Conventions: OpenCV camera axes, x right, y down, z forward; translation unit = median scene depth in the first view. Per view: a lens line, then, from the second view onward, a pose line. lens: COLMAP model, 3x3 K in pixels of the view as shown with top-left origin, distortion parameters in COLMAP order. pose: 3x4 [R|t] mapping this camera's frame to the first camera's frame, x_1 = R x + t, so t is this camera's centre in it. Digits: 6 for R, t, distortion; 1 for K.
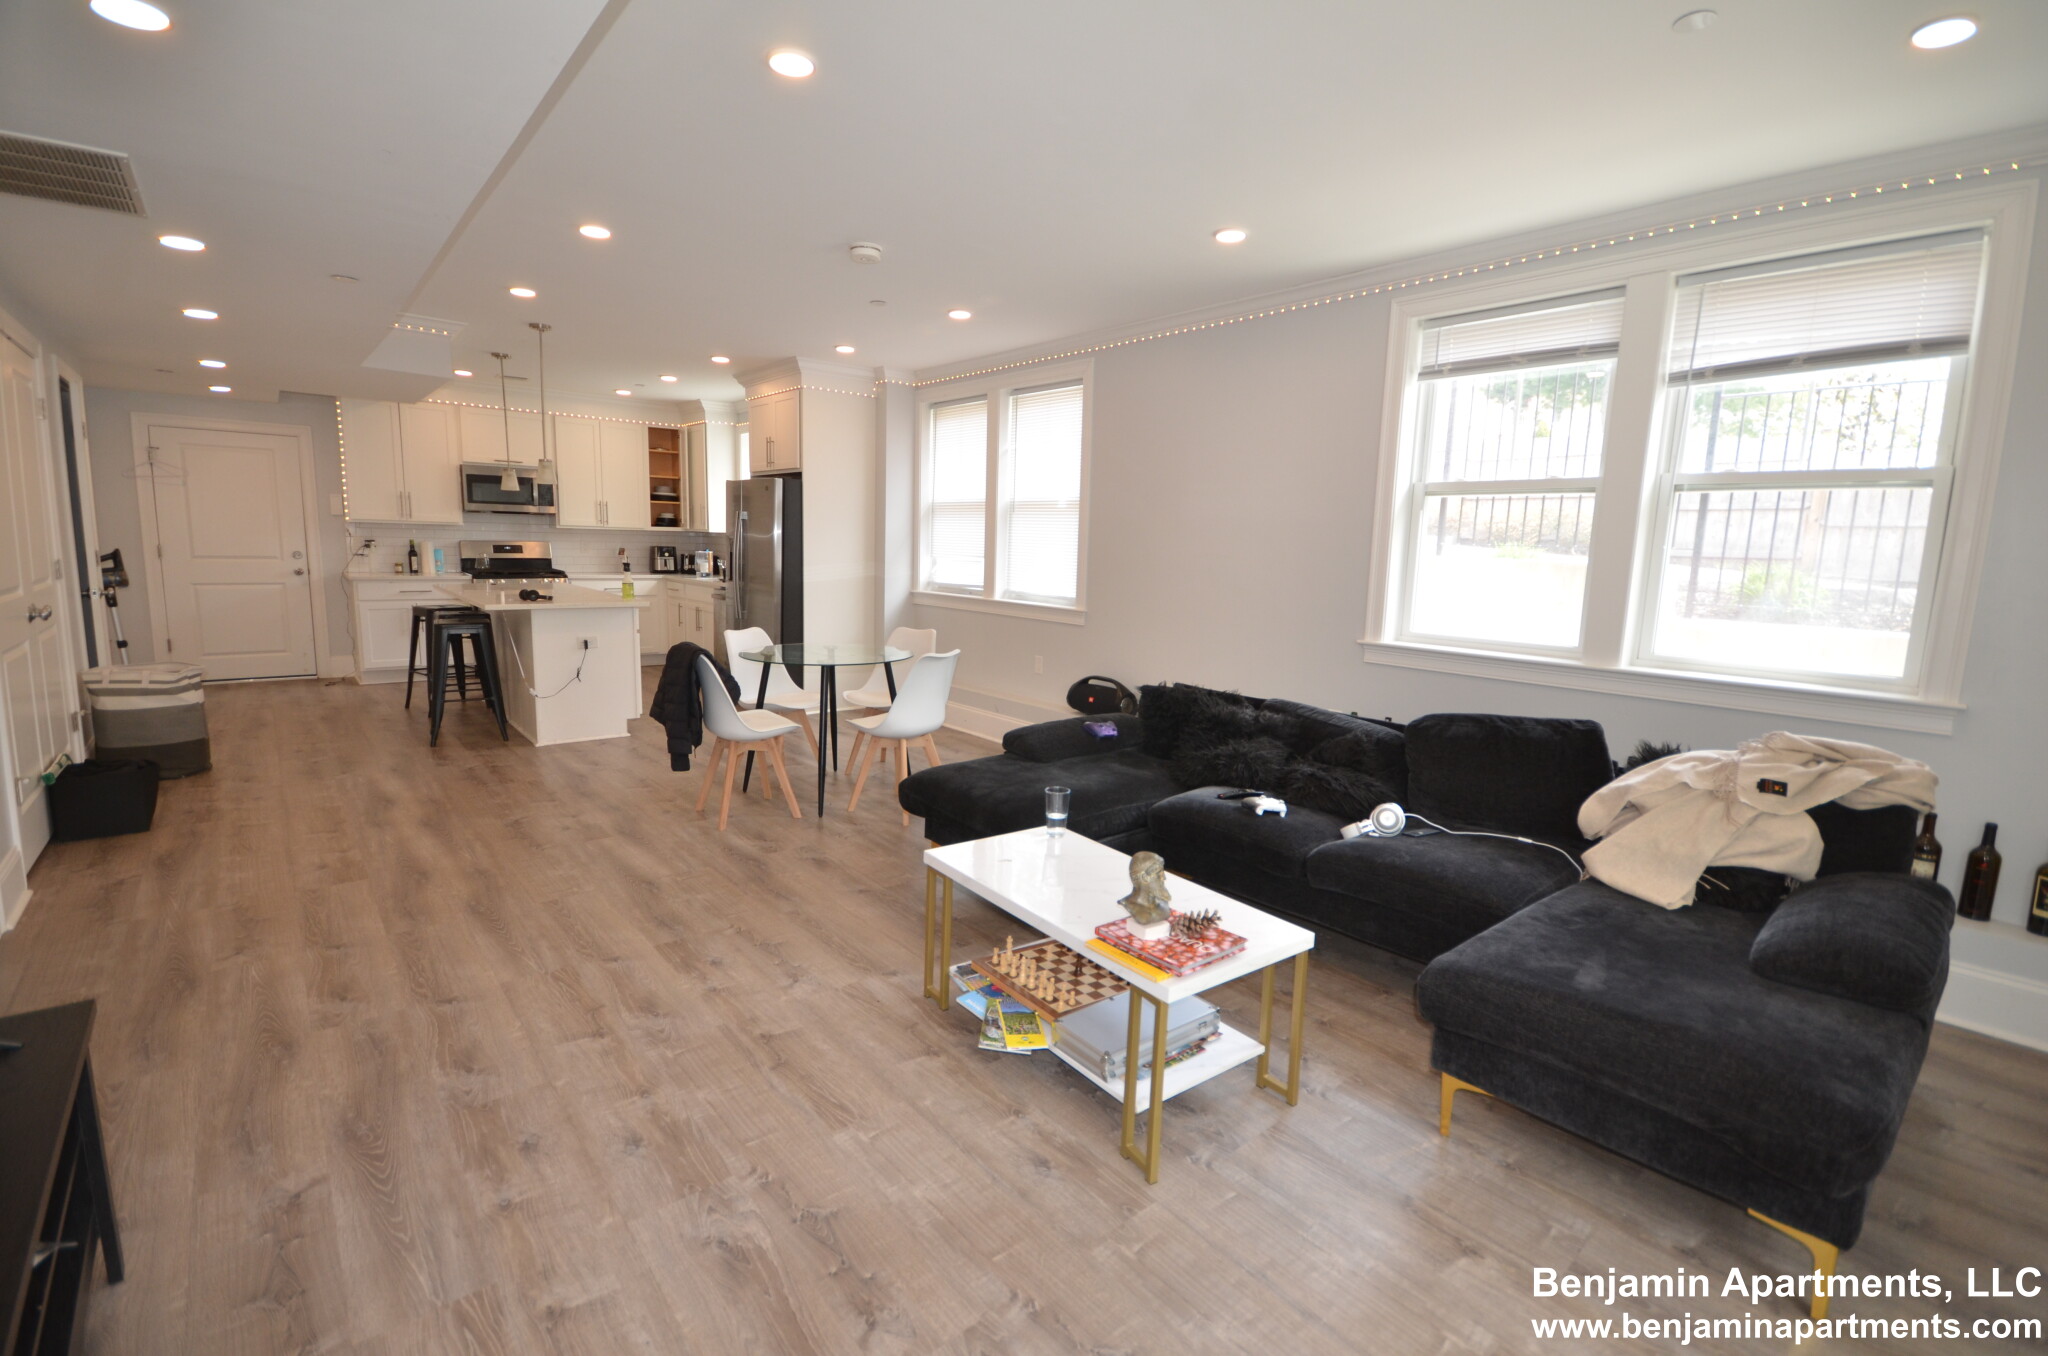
lens RADIAL K [[905.0, 0, 1024.8], [0, 905.0, 673.2], [0, 0, 1]] dist [0.001148, 0.000230]
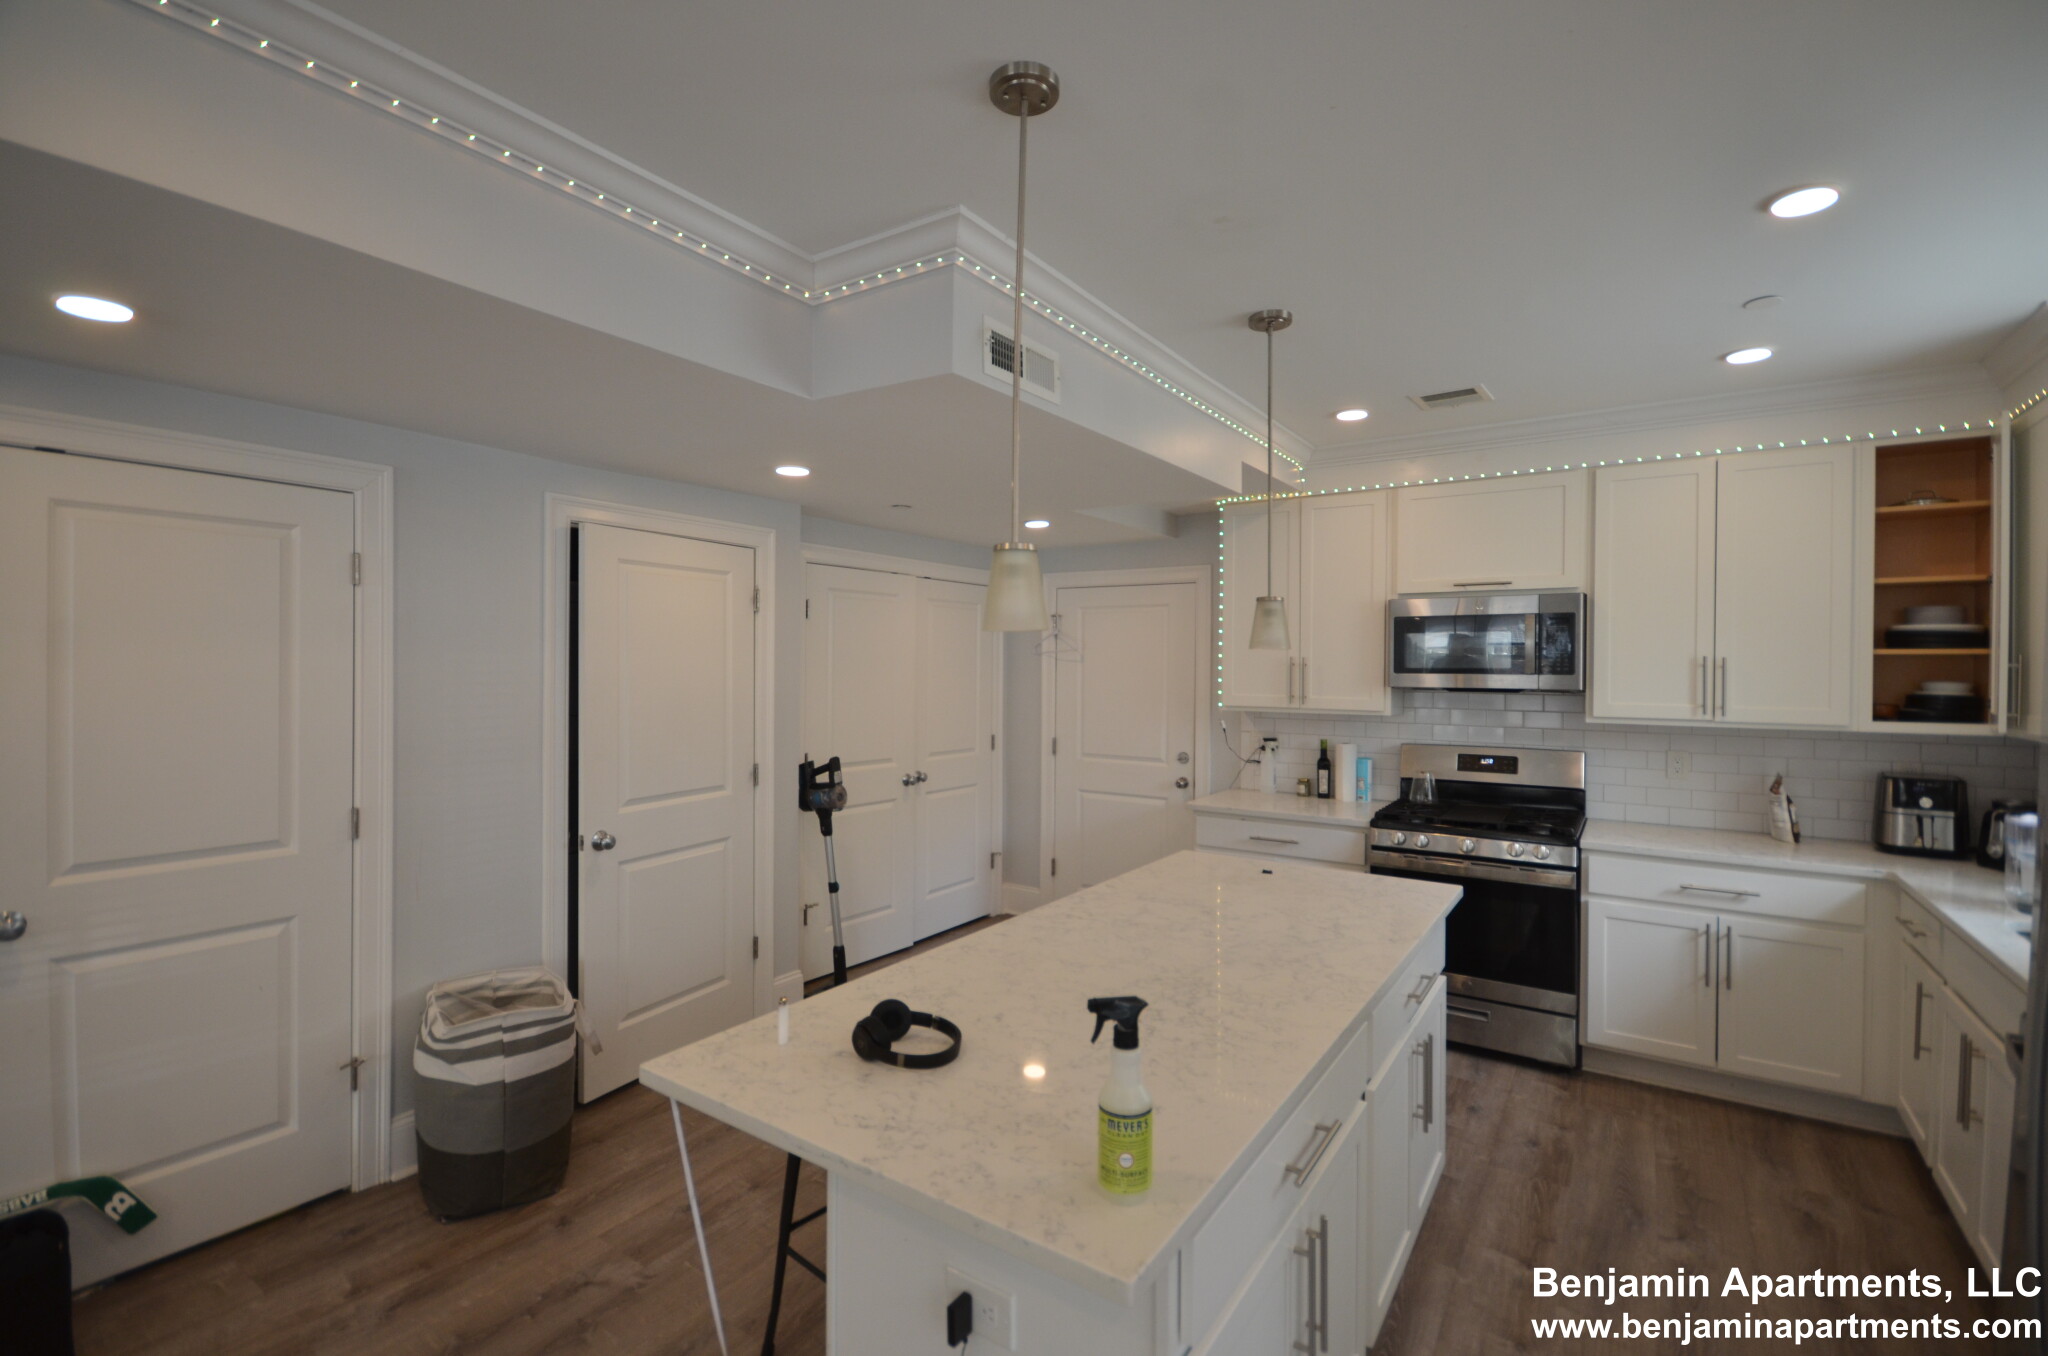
lens RADIAL K [[893.7, 0, 1029.1], [0, 893.7, 668.3], [0, 0, 1]] dist [0.015355, -0.015756]
pose [[0.274526, -0.025928, -0.961230, -0.190183], [-0.137843, 0.988251, -0.066025, -0.129357], [0.951649, 0.150624, 0.267726, 0.670709]]
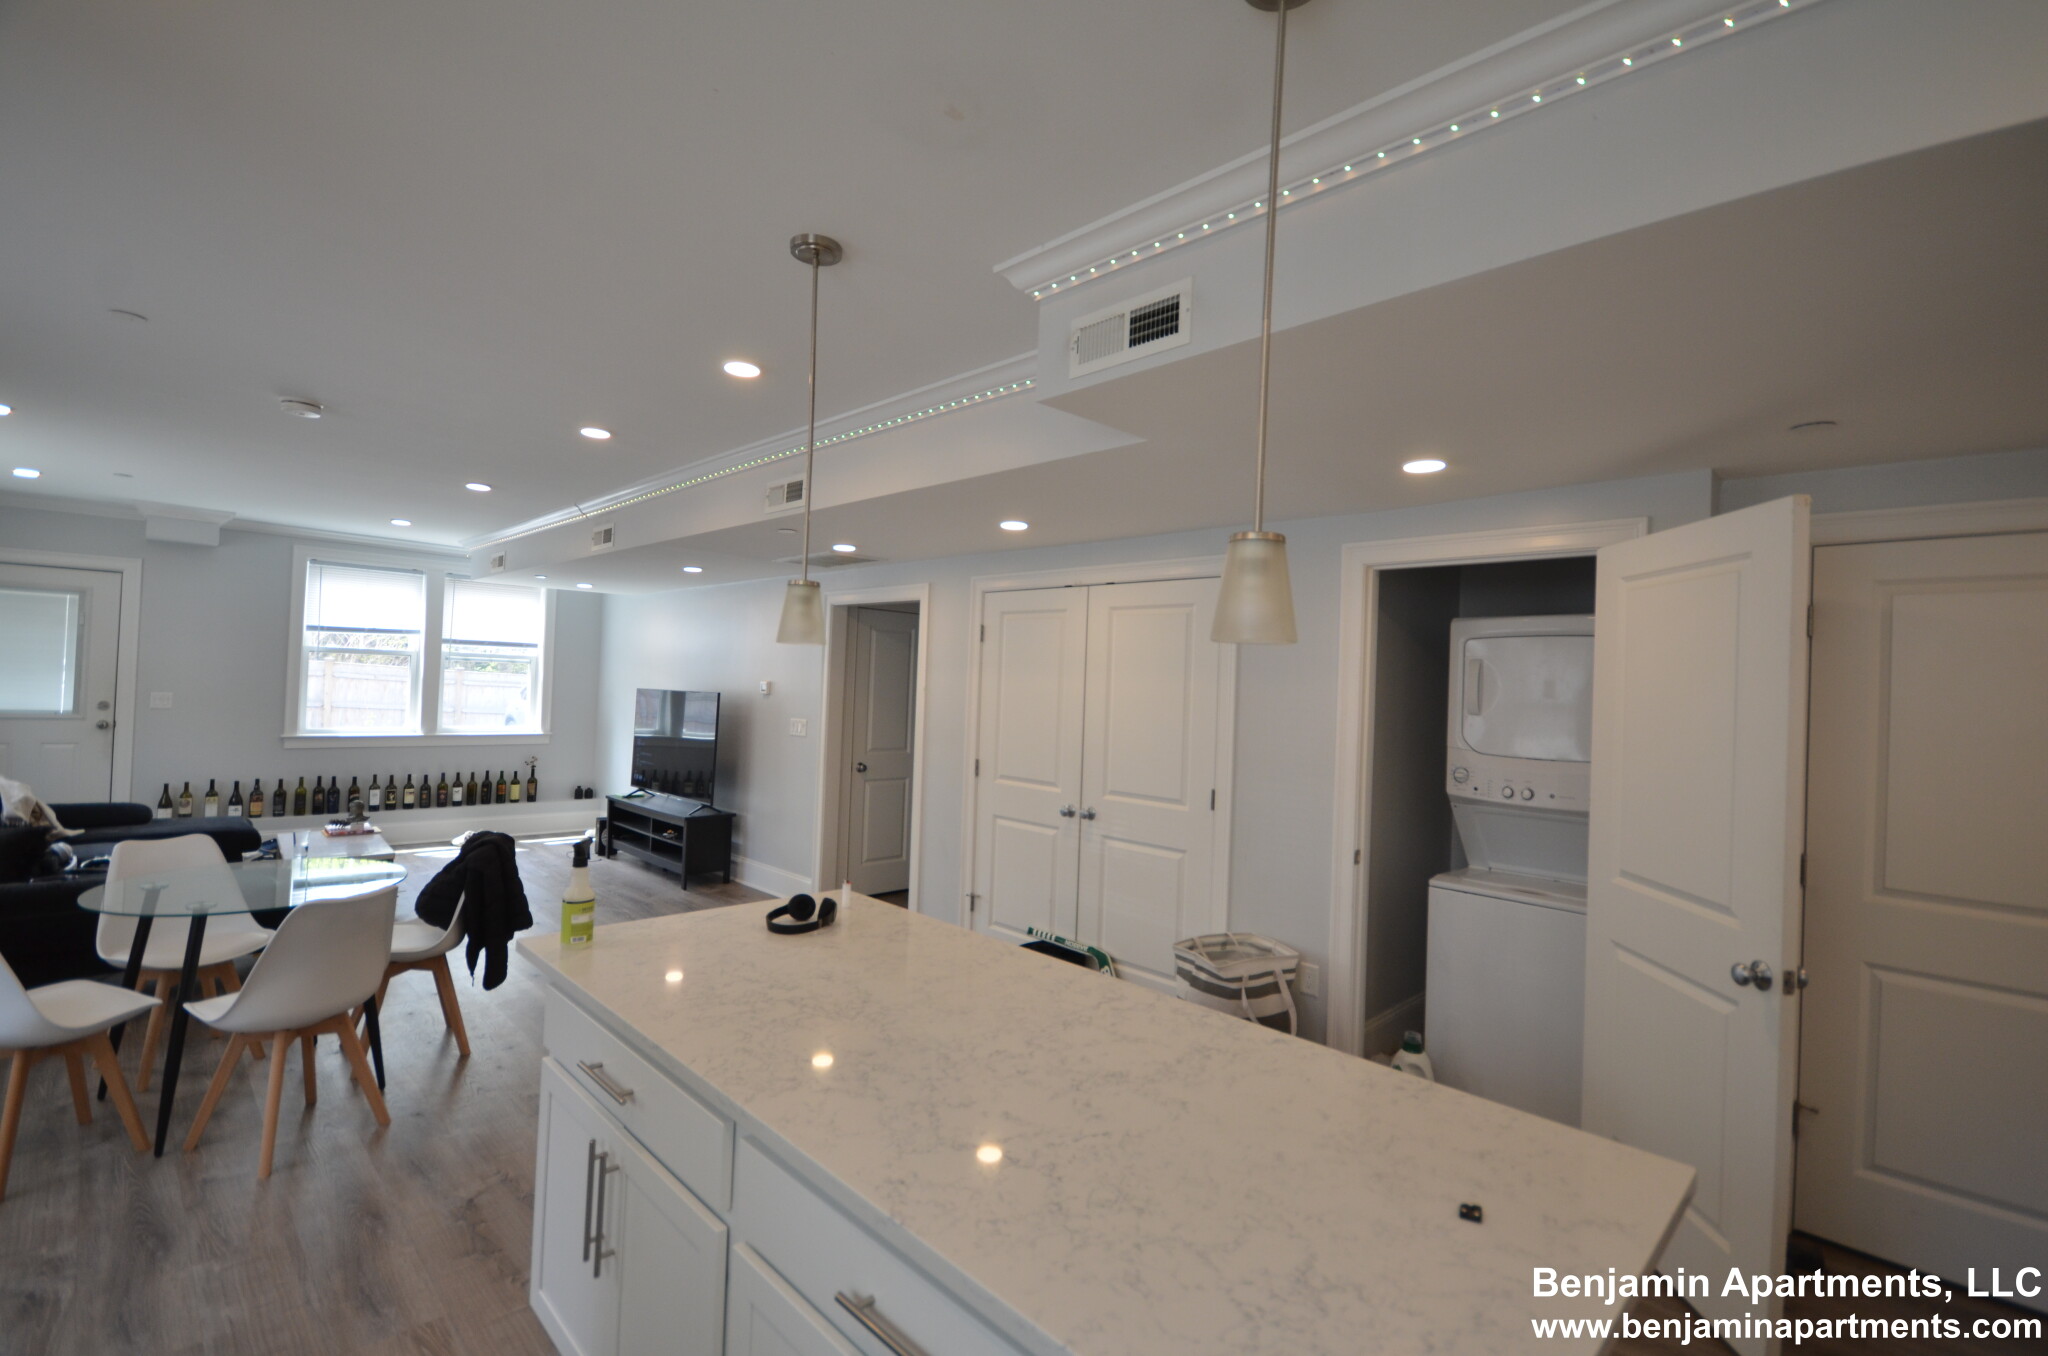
lens RADIAL K [[893.7, 0, 1029.1], [0, 893.7, 668.3], [0, 0, 1]] dist [0.015355, -0.015756]
pose [[-0.992708, -0.069969, -0.098160, -0.408718], [-0.081509, 0.989548, 0.118957, -0.177352], [0.088811, 0.126091, -0.988035, 0.972307]]
